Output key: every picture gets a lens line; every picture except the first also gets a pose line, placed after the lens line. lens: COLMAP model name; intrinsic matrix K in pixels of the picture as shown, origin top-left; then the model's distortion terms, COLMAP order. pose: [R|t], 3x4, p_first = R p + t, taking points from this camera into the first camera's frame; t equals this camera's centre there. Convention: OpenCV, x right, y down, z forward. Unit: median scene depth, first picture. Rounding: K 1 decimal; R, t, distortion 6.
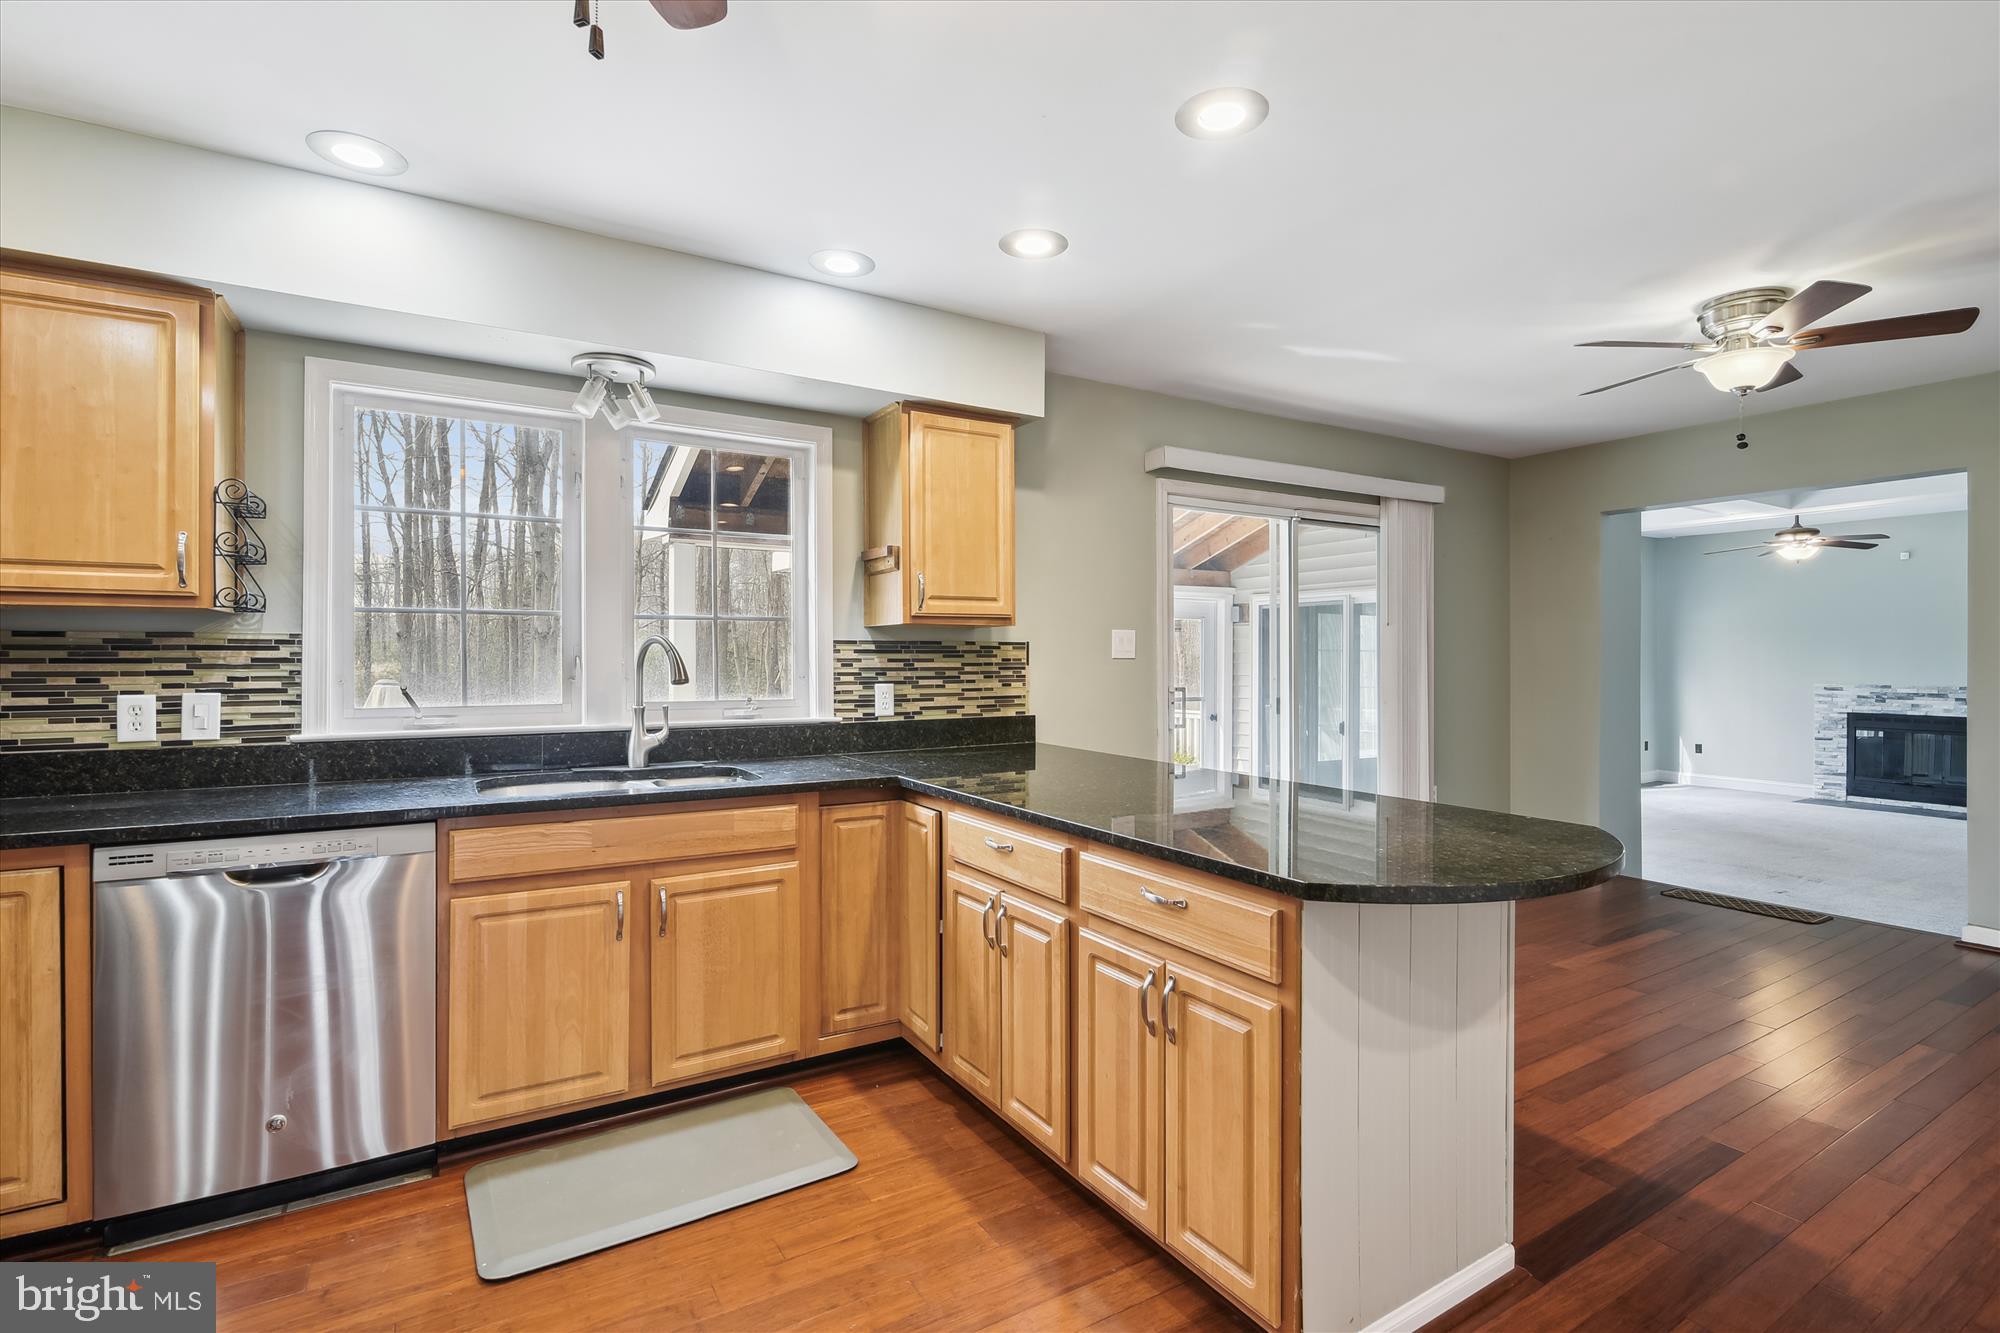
lens RADIAL K [[915.9, 0, 1007.1], [0, 915.9, 652.9], [0, 0, 1]] dist [-0.005043, -0.000726]
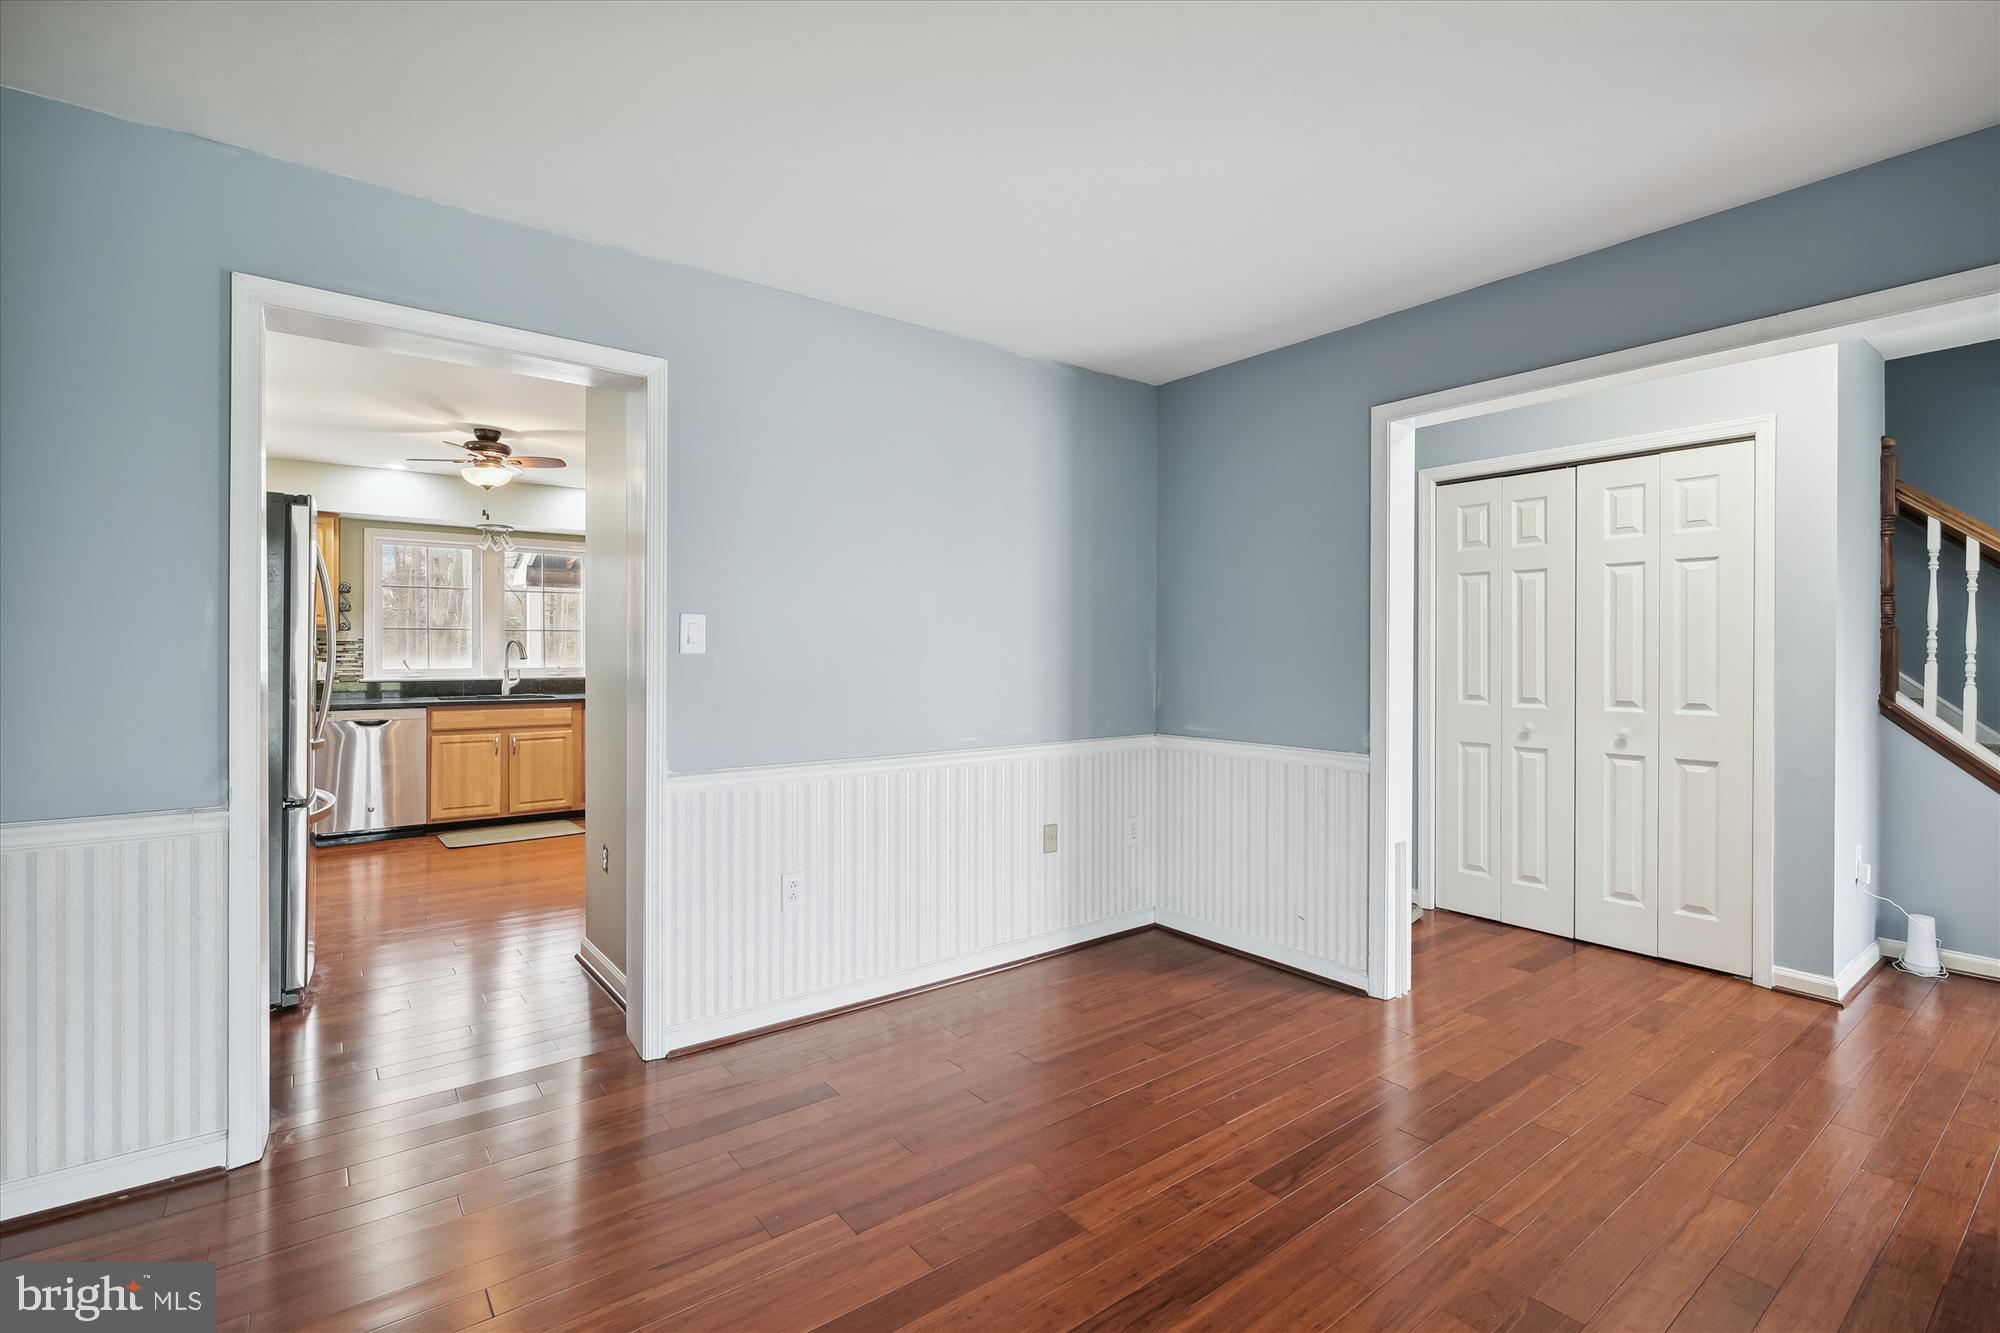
lens RADIAL K [[915.9, 0, 1004.2], [0, 915.9, 652.5], [0, 0, 1]] dist [-0.005043, -0.000726]
pose [[0.995799, 0.001245, 0.091561, 0.644548], [-0.002114, 0.999954, 0.009392, -0.008653], [-0.091545, -0.009546, 0.995755, -1.429251]]
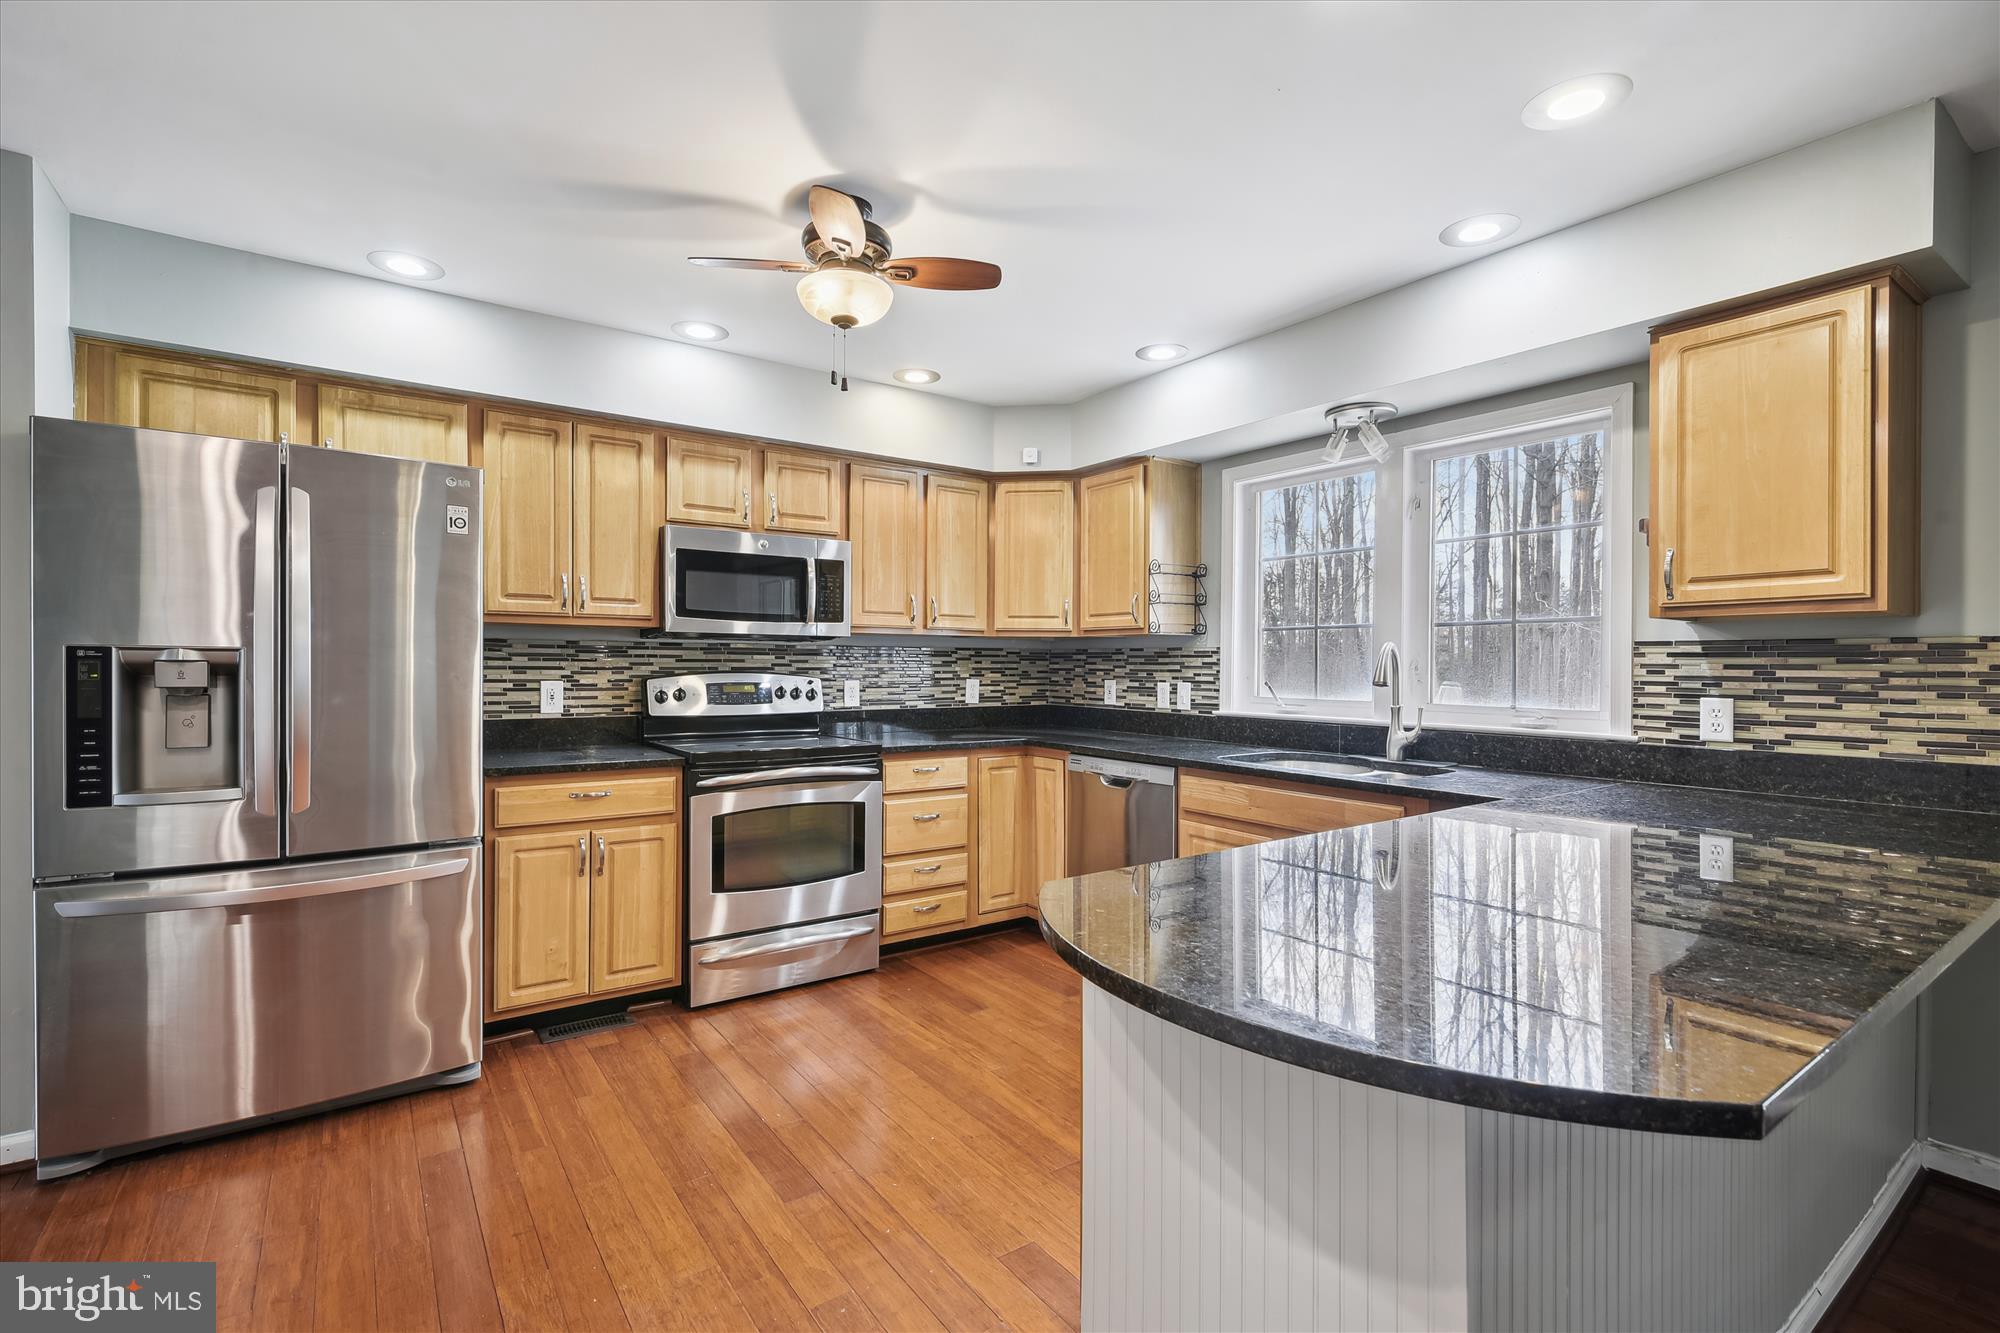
lens RADIAL K [[915.9, 0, 1007.8], [0, 915.9, 668.4], [0, 0, 1]] dist [-0.005043, -0.000726]
pose [[0.072873, 0.007229, -0.997315, 0.676051], [0.003541, 0.999966, 0.007507, 0.002450], [0.997335, -0.004078, 0.072845, 0.447783]]
